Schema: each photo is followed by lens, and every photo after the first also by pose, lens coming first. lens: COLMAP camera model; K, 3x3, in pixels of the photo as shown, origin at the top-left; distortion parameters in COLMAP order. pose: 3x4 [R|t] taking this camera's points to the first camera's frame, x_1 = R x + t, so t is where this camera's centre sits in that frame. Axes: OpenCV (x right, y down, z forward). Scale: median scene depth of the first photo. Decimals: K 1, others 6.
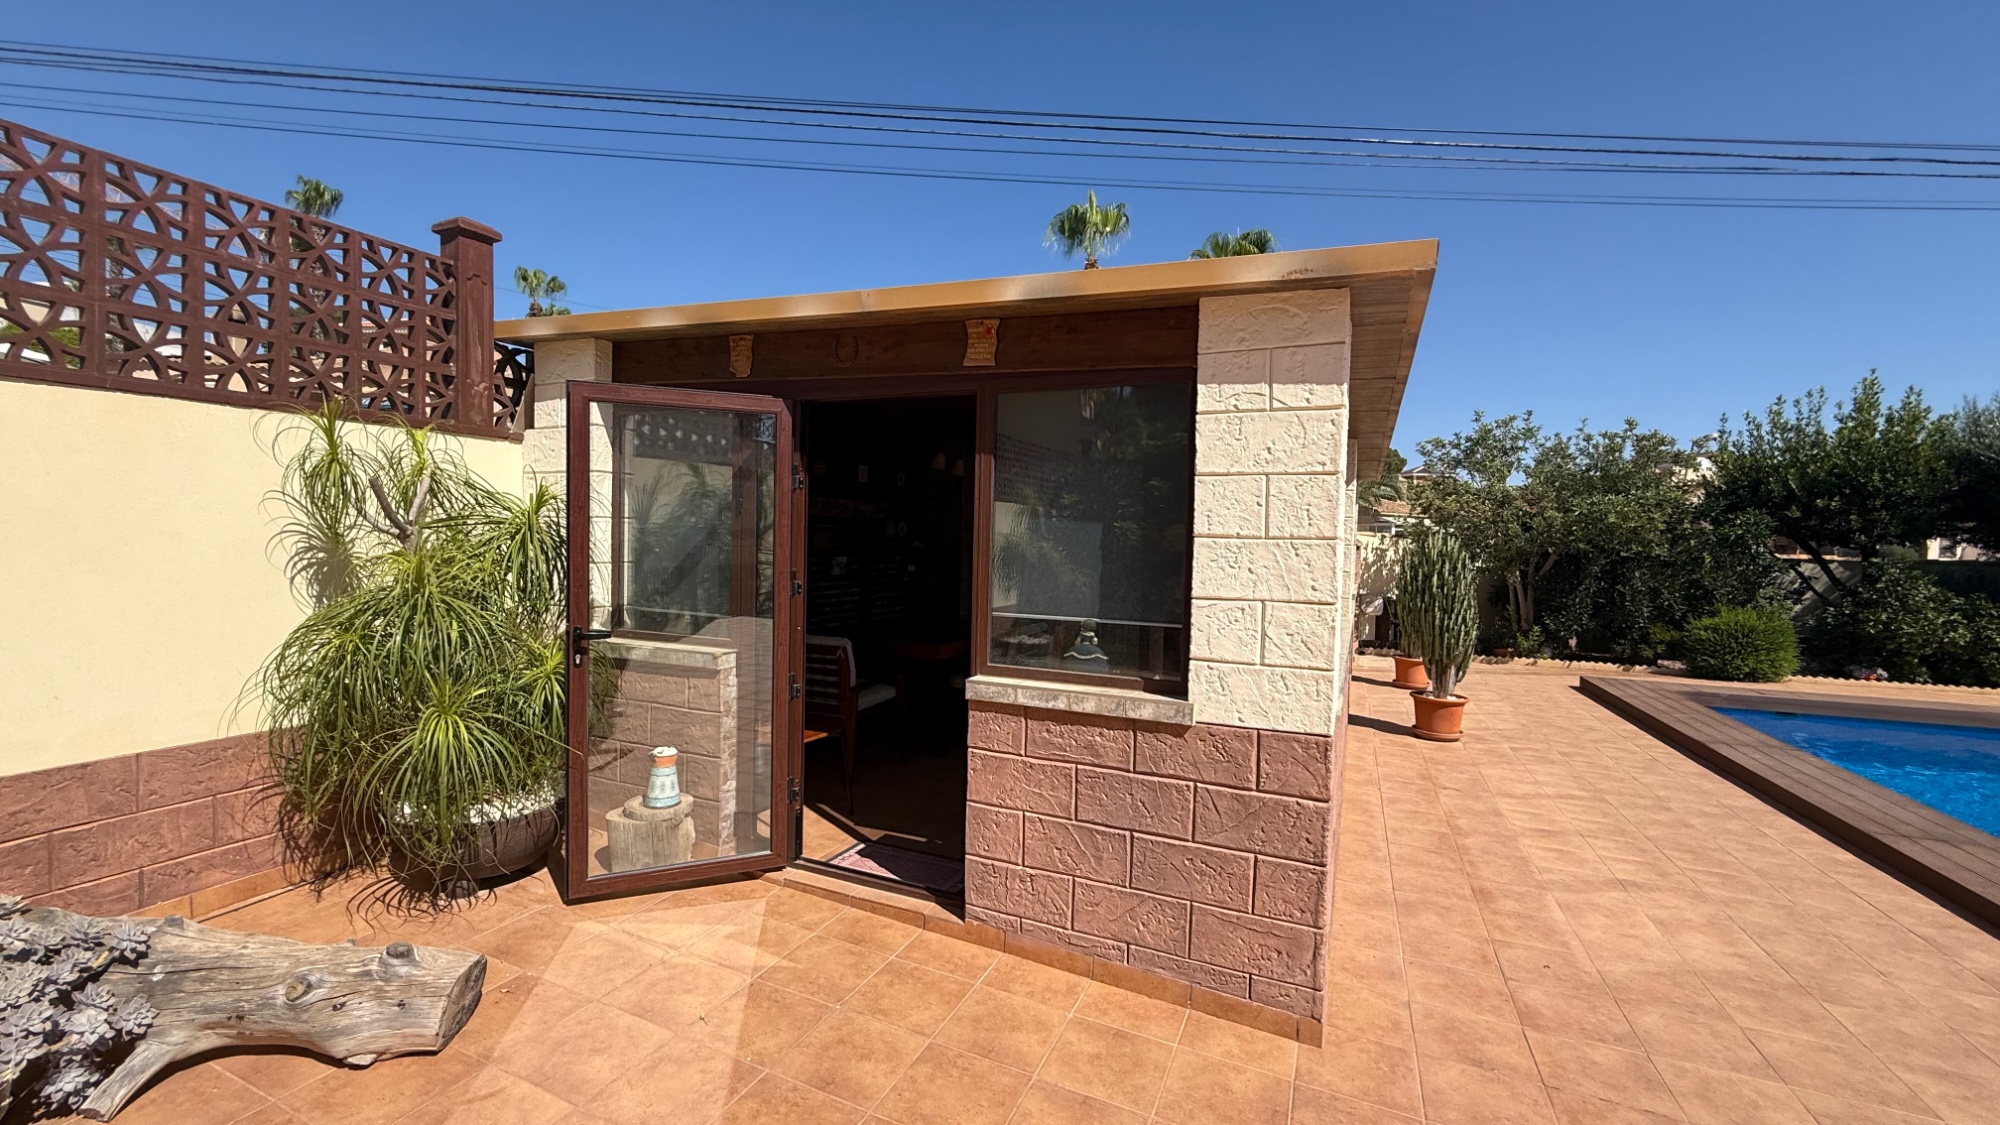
lens RADIAL K [[801.9, 0, 993.3], [0, 801.9, 564.6], [0, 0, 1]] dist [-0.000812, 0.001473]
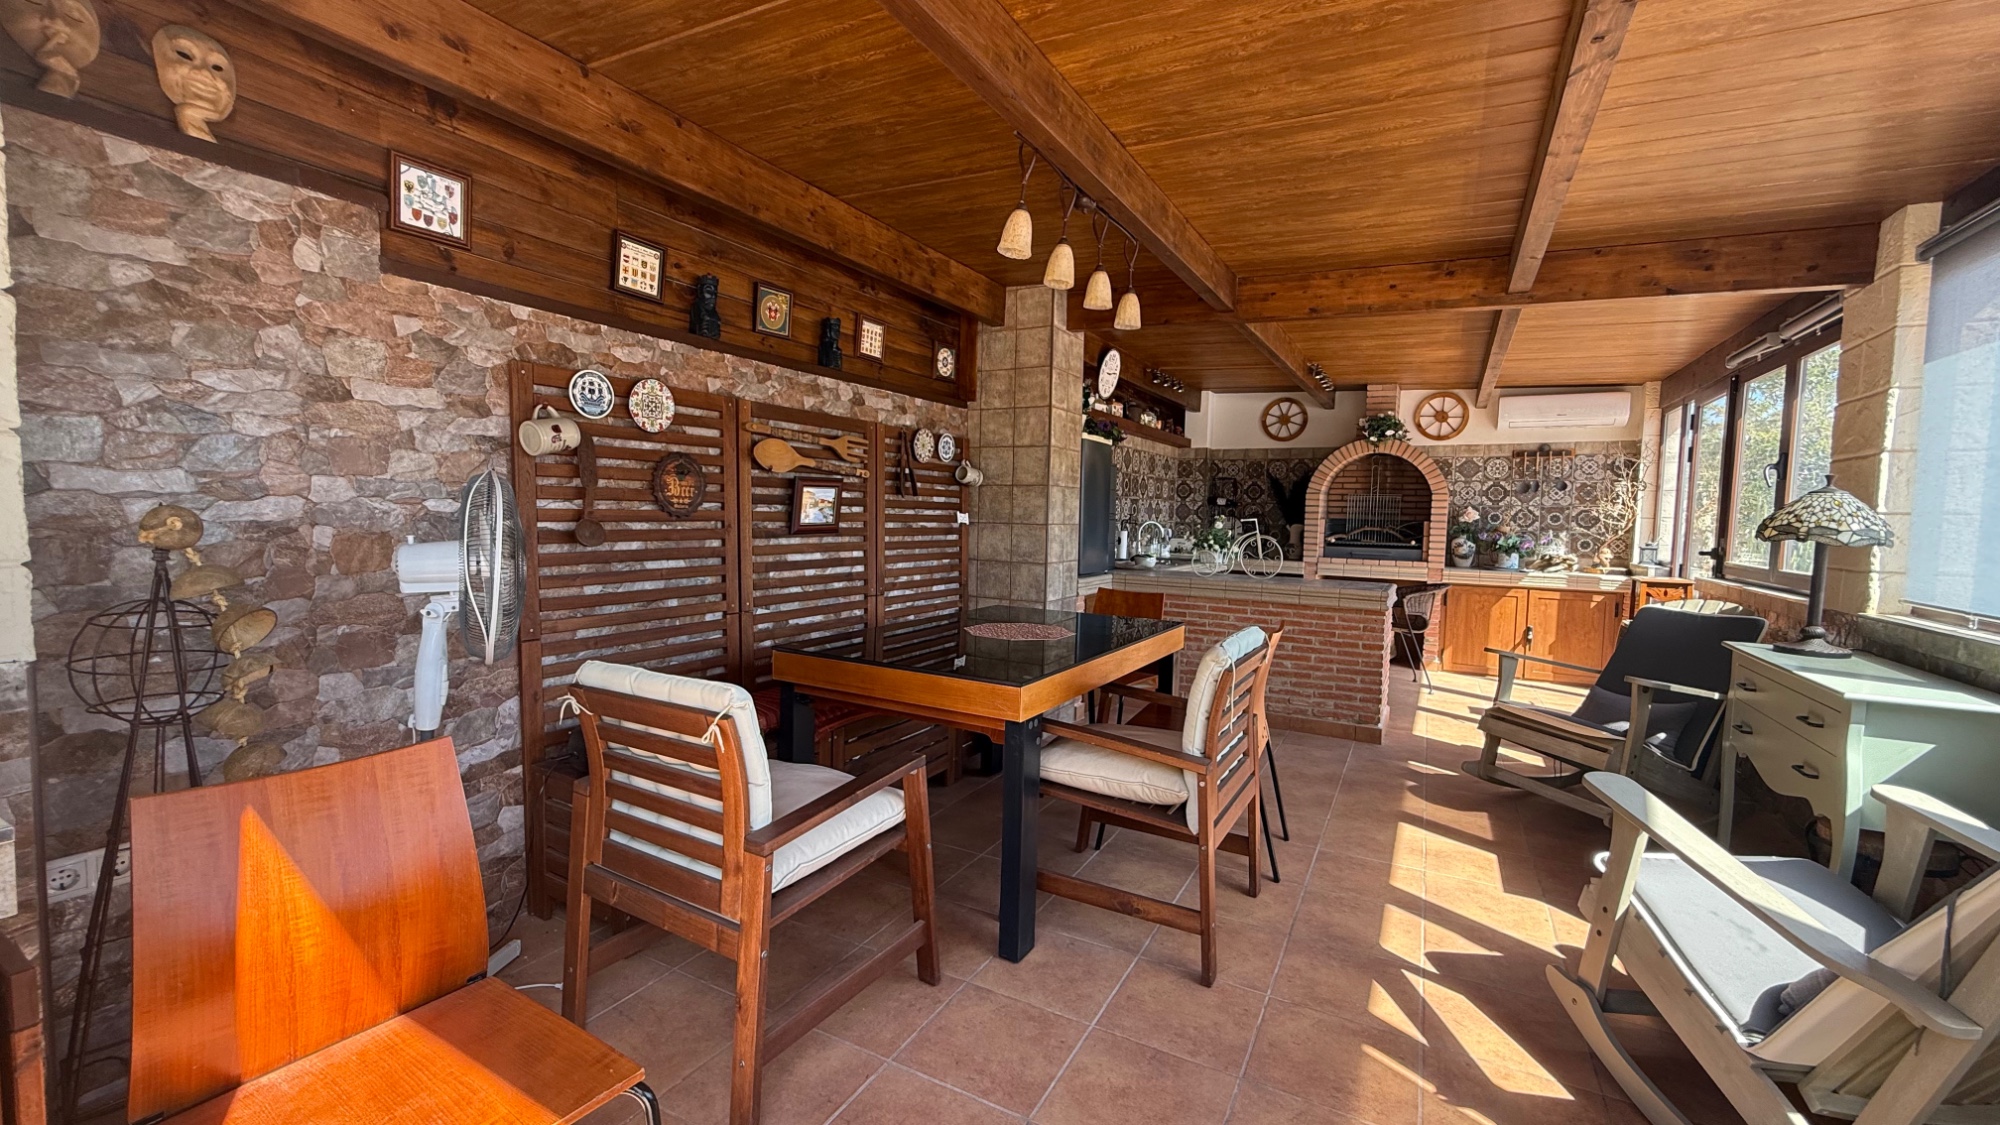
lens RADIAL K [[801.9, 0, 993.7], [0, 801.9, 560.6], [0, 0, 1]] dist [-0.000812, 0.001473]
pose [[0.996462, 0.005285, -0.083880, -0.027353], [-0.003150, 0.999668, 0.025564, 0.017131], [0.083987, -0.025209, 0.996148, 0.369248]]
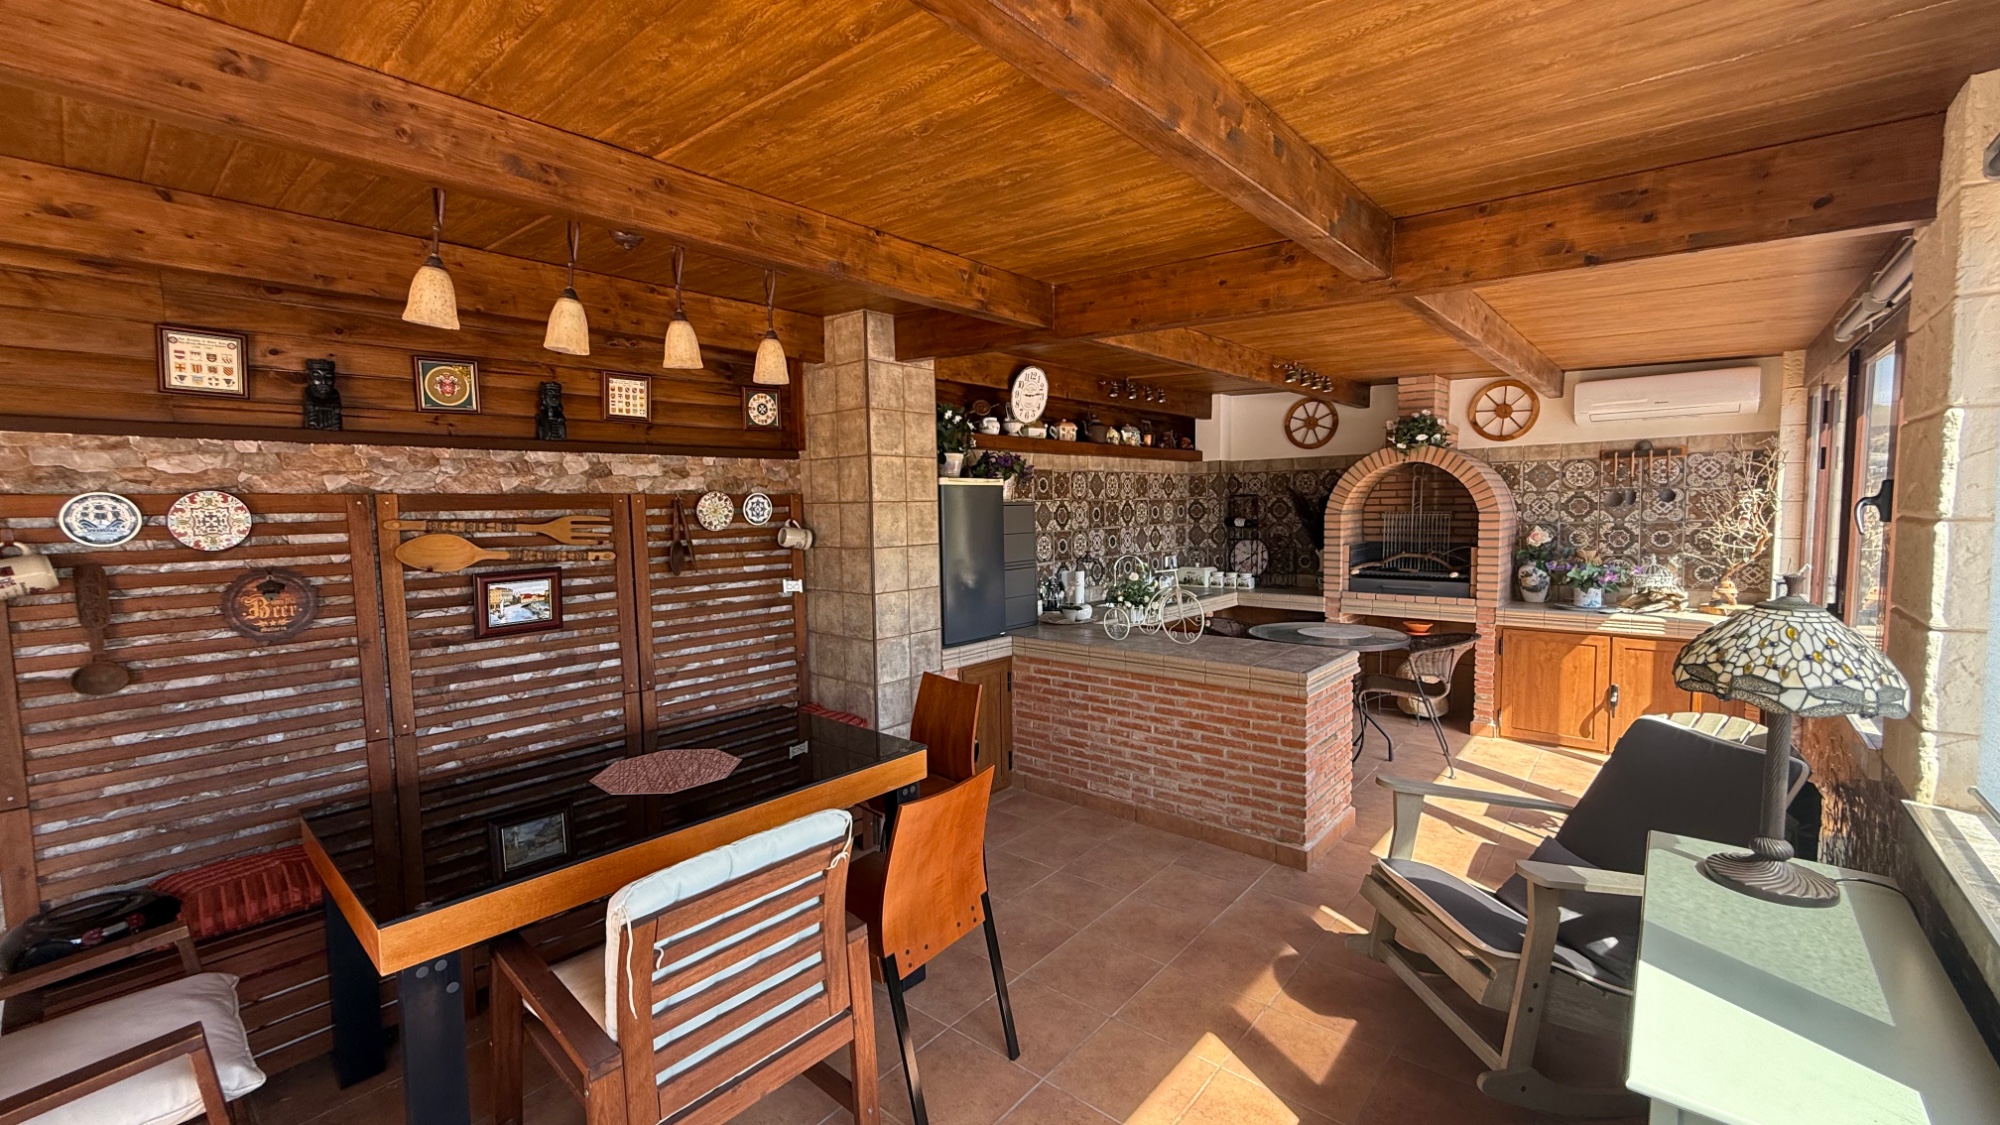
lens RADIAL K [[801.9, 0, 993.0], [0, 801.9, 559.5], [0, 0, 1]] dist [-0.000812, 0.001473]
pose [[0.958163, -0.020224, -0.285508, 0.140168], [0.029862, 0.999120, 0.029441, -0.020500], [0.284662, -0.036735, 0.957924, 0.481069]]
